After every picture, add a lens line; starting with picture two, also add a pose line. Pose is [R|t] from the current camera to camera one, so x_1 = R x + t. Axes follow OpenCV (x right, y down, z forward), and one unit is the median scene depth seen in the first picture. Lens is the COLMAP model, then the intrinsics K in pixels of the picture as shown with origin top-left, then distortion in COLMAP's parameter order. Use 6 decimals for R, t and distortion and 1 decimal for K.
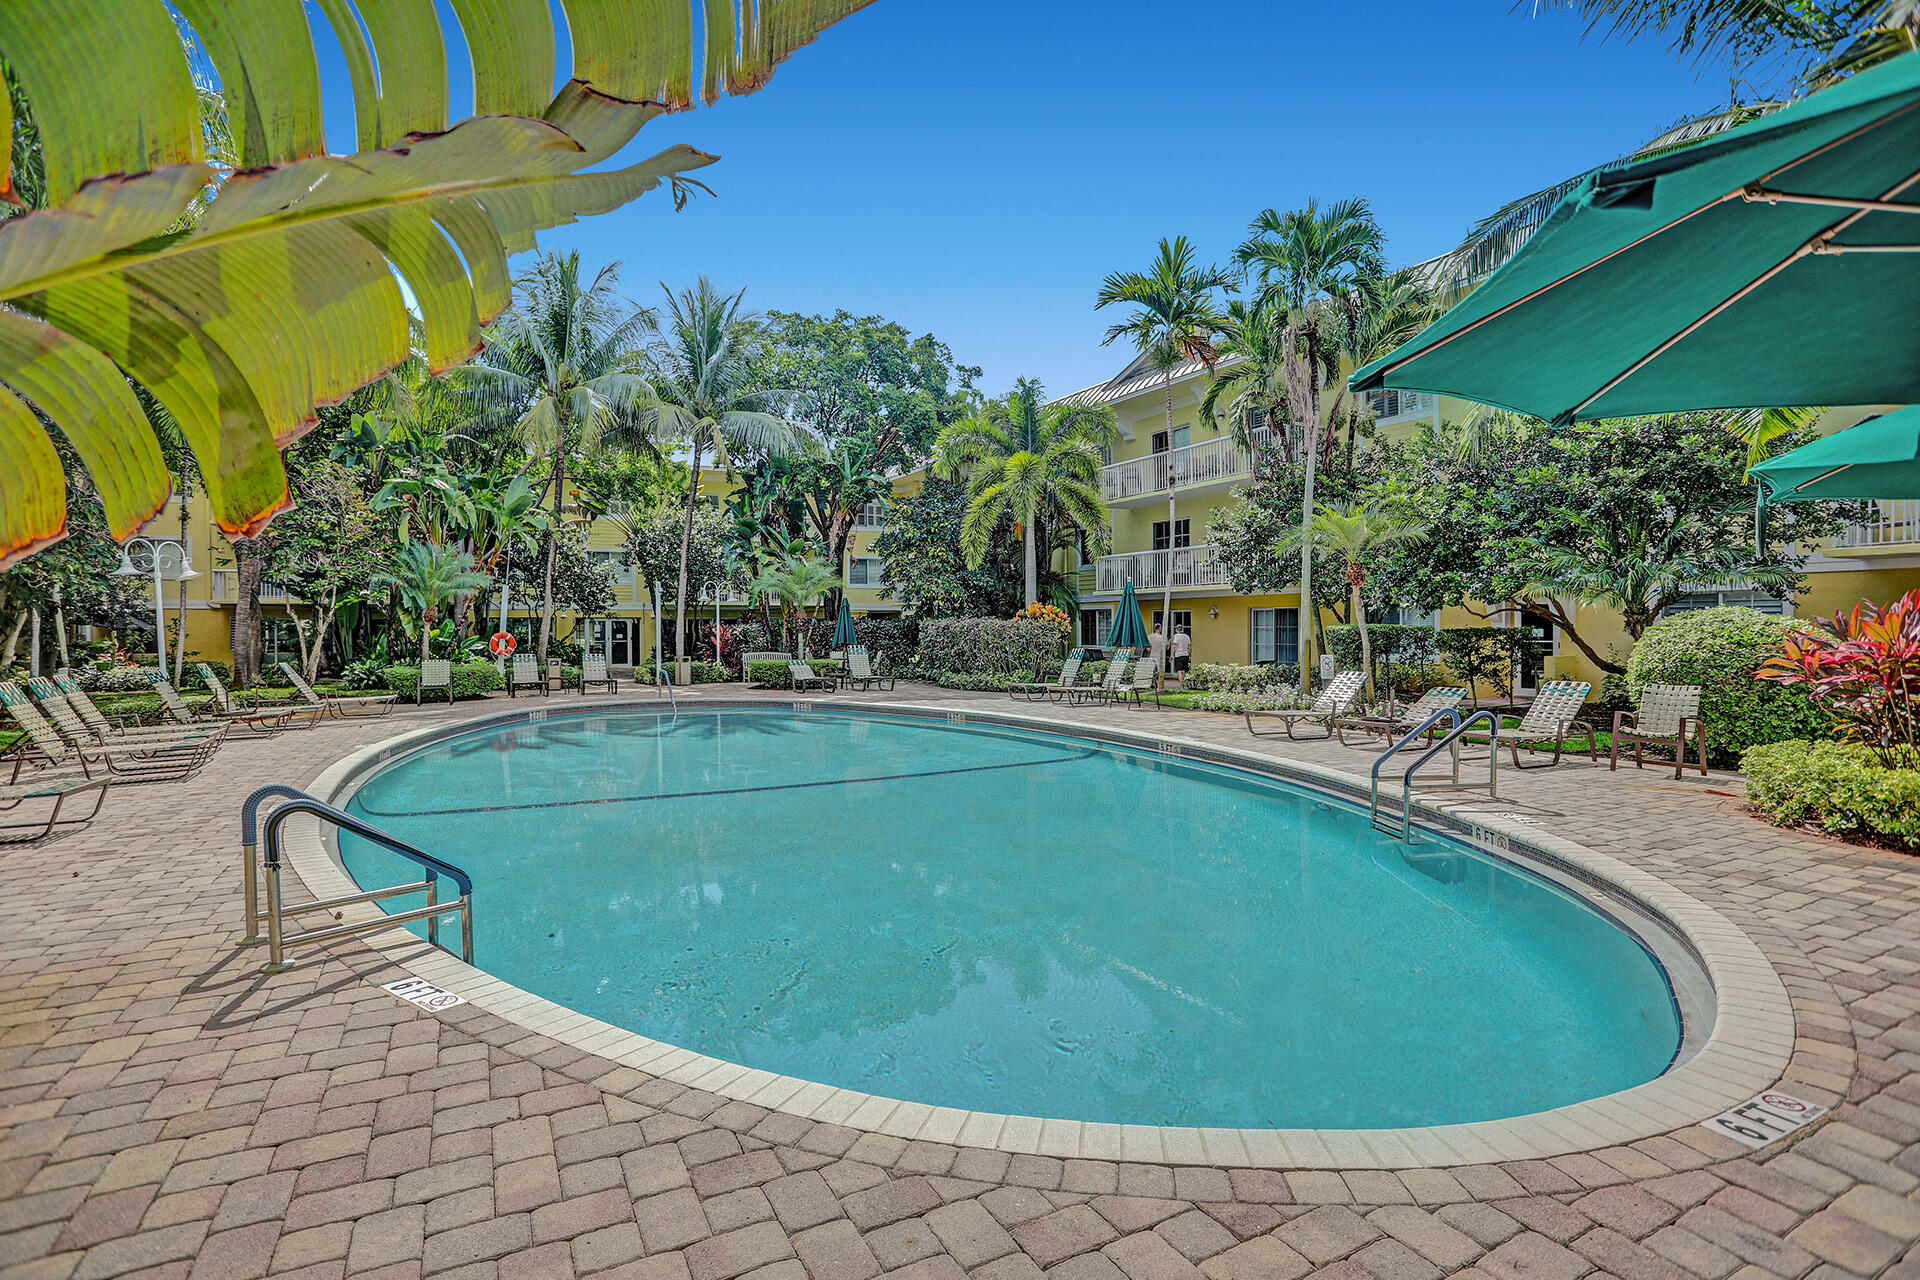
lens RADIAL K [[999.9, 0, 960.0], [0, 999.9, 640.0], [0, 0, 1]] dist [-0.081632, 0.041697]
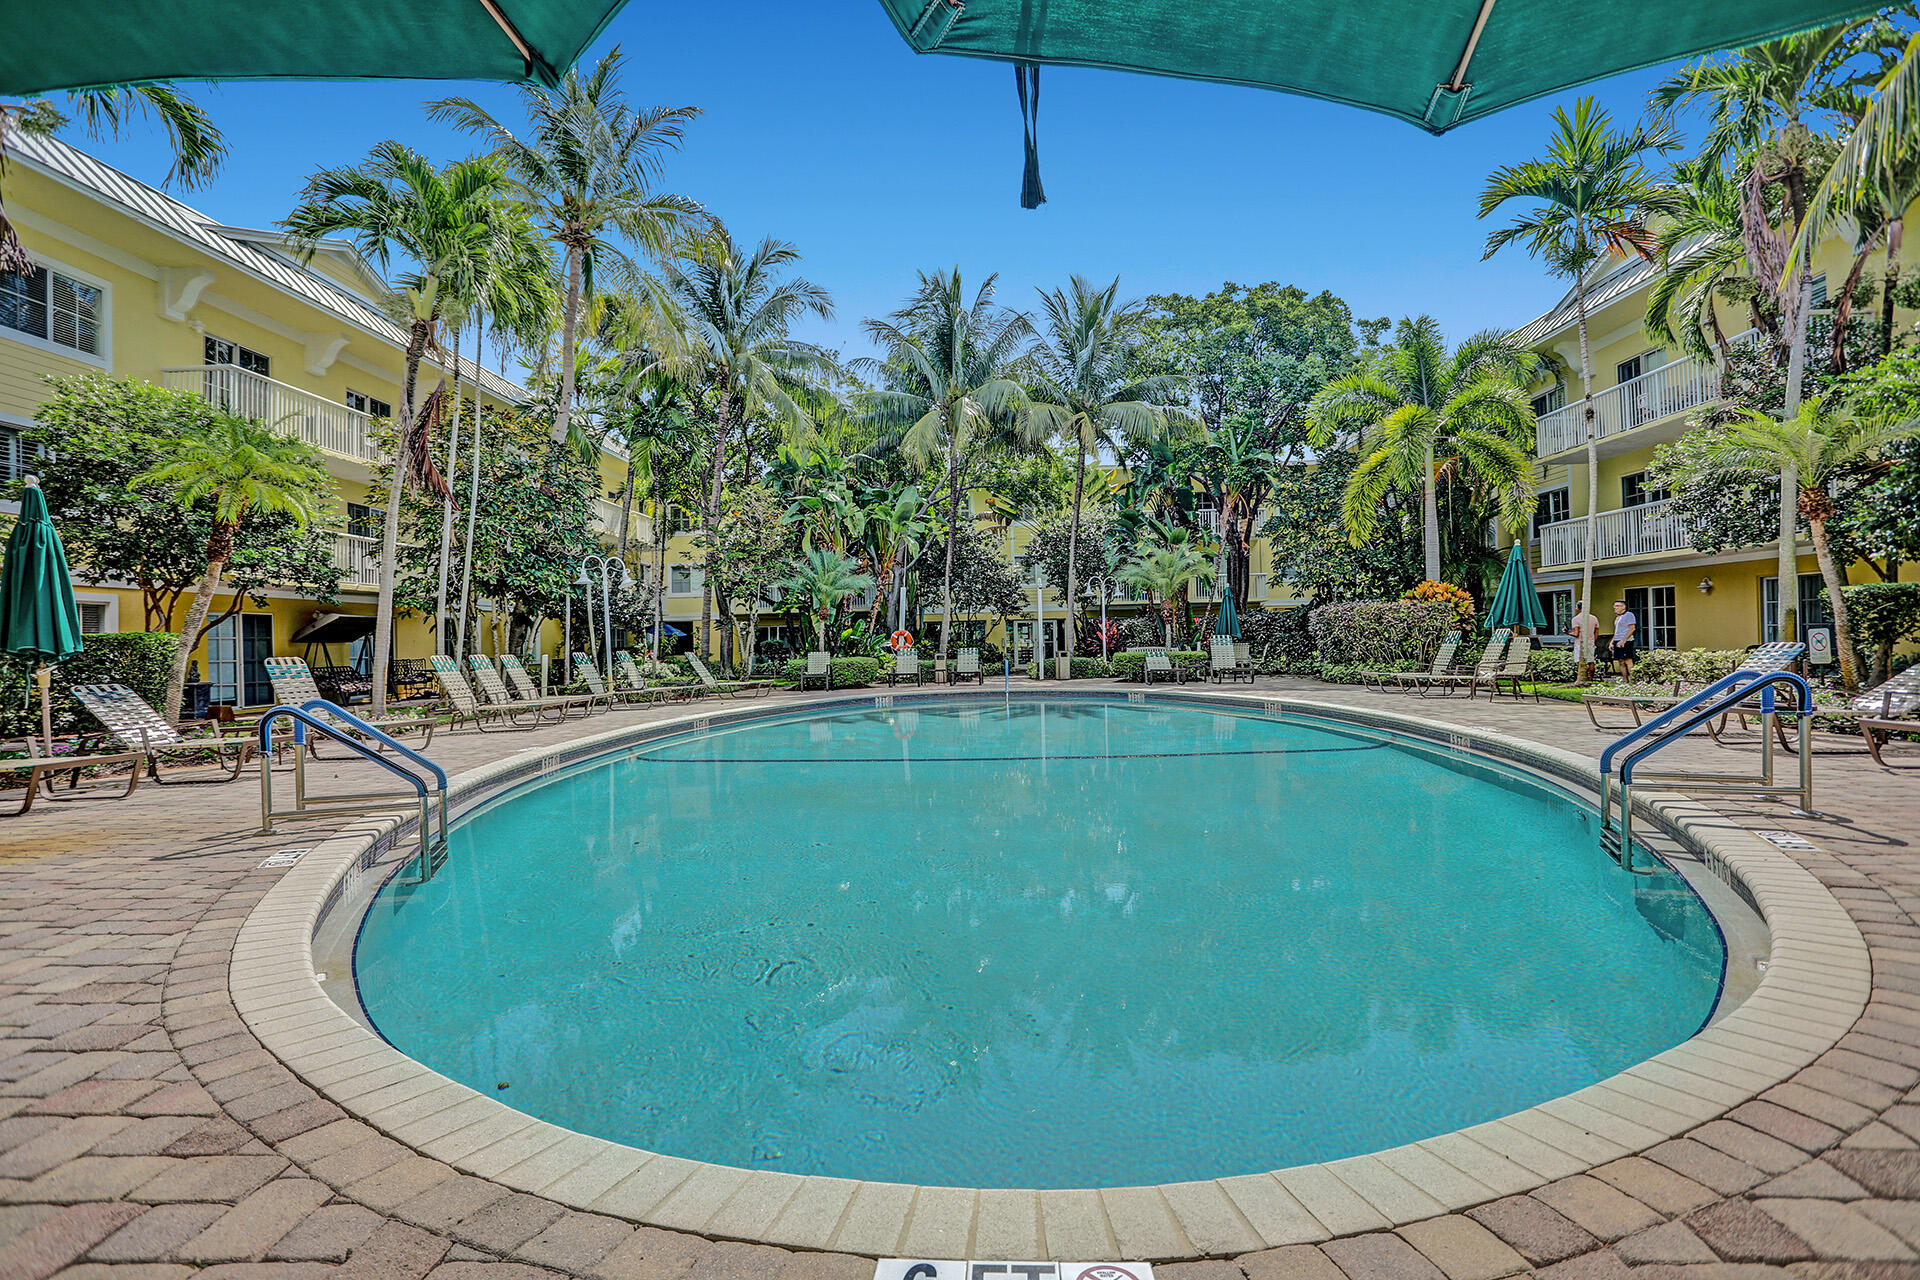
lens RADIAL K [[999.9, 0, 960.0], [0, 999.9, 640.0], [0, 0, 1]] dist [-0.081632, 0.041697]
pose [[0.849783, -0.017100, -0.526856, 0.174187], [0.007697, 0.999770, -0.020034, 0.025971], [0.527077, 0.012970, 0.849718, 0.086886]]
